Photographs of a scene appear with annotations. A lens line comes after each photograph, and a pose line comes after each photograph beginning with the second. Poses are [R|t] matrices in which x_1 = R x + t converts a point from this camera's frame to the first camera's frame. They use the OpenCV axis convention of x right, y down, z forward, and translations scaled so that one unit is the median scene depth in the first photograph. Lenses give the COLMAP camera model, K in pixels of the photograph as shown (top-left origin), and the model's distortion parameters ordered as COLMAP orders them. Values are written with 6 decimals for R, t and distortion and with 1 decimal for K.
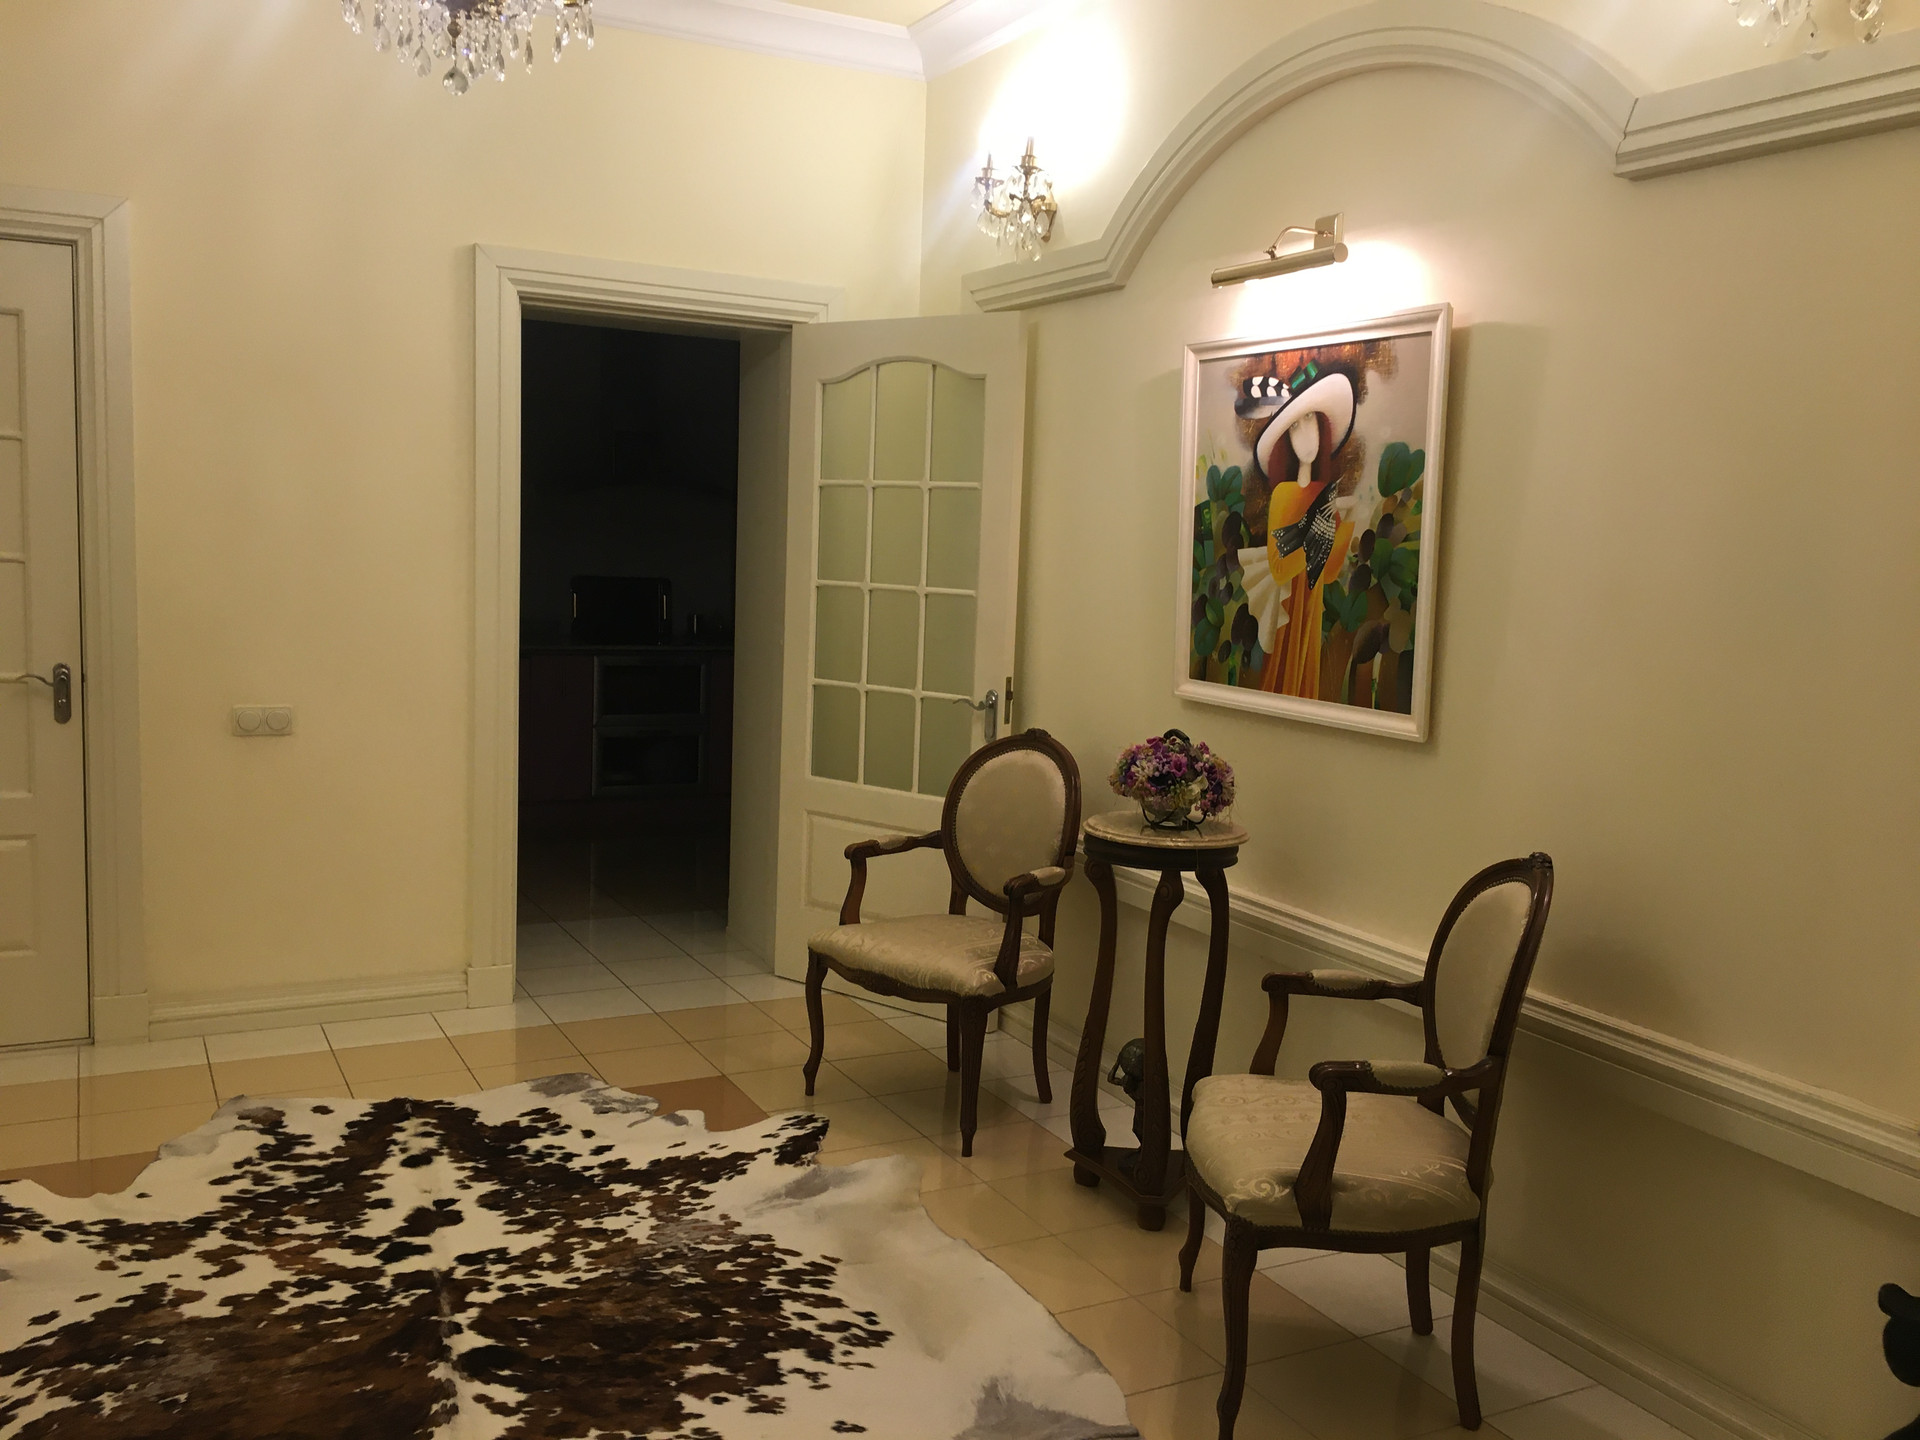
lens RADIAL K [[1638.8, 0, 951.1], [0, 1638.8, 714.4], [0, 0, 1]] dist [0.058520, -0.052284]
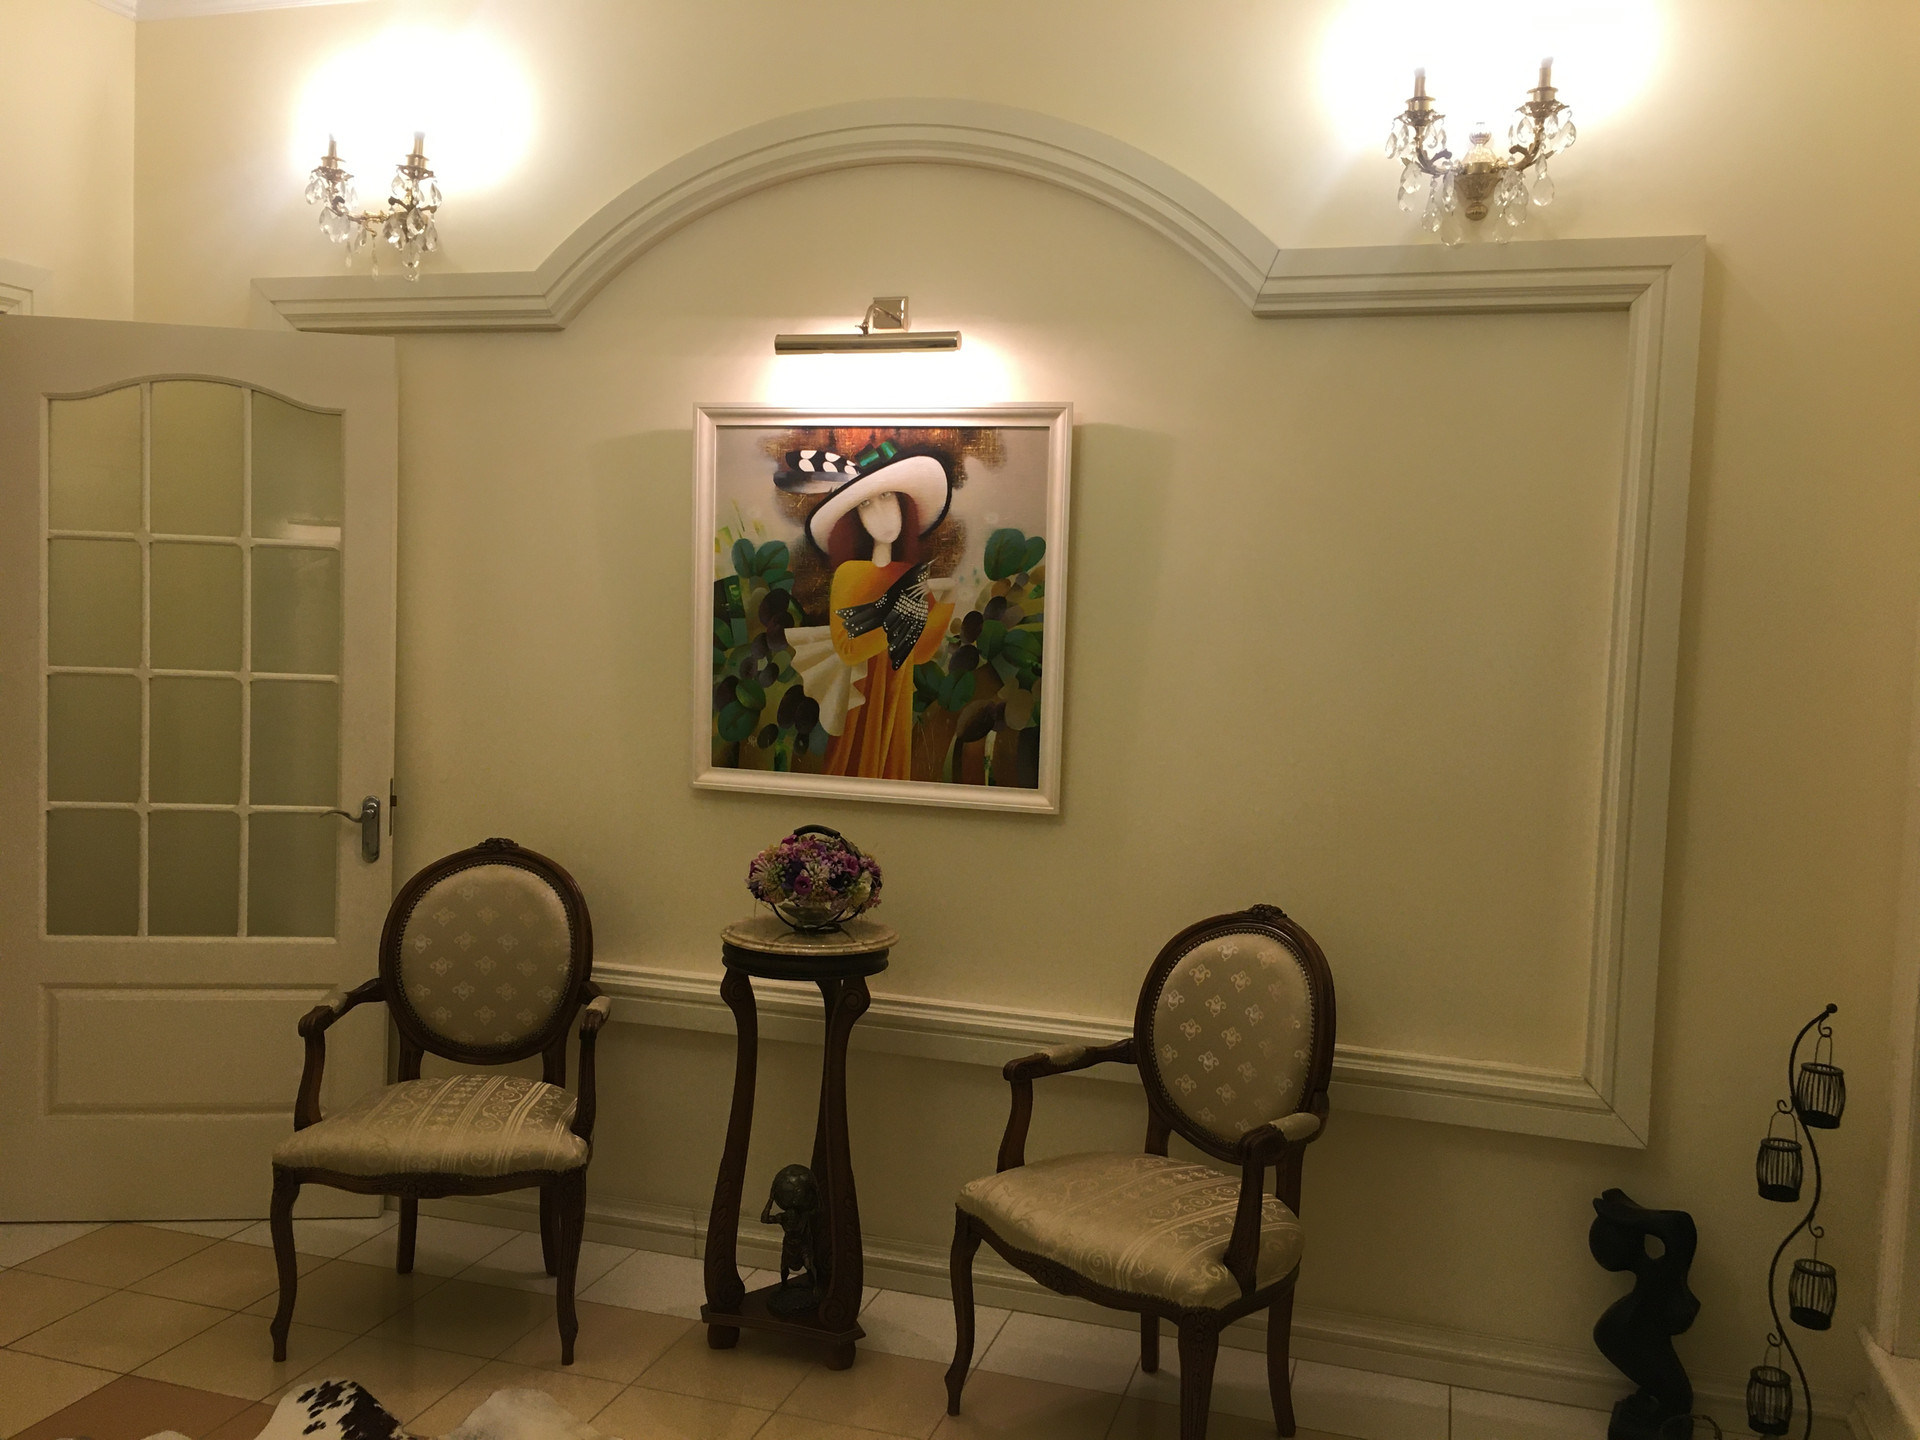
lens RADIAL K [[1638.8, 0, 956.5], [0, 1638.8, 717.5], [0, 0, 1]] dist [0.058520, -0.052284]
pose [[0.700349, -0.059872, 0.711286, -0.450740], [0.070499, 0.997406, 0.014541, -0.057826], [-0.710311, 0.039962, 0.702753, 0.273719]]
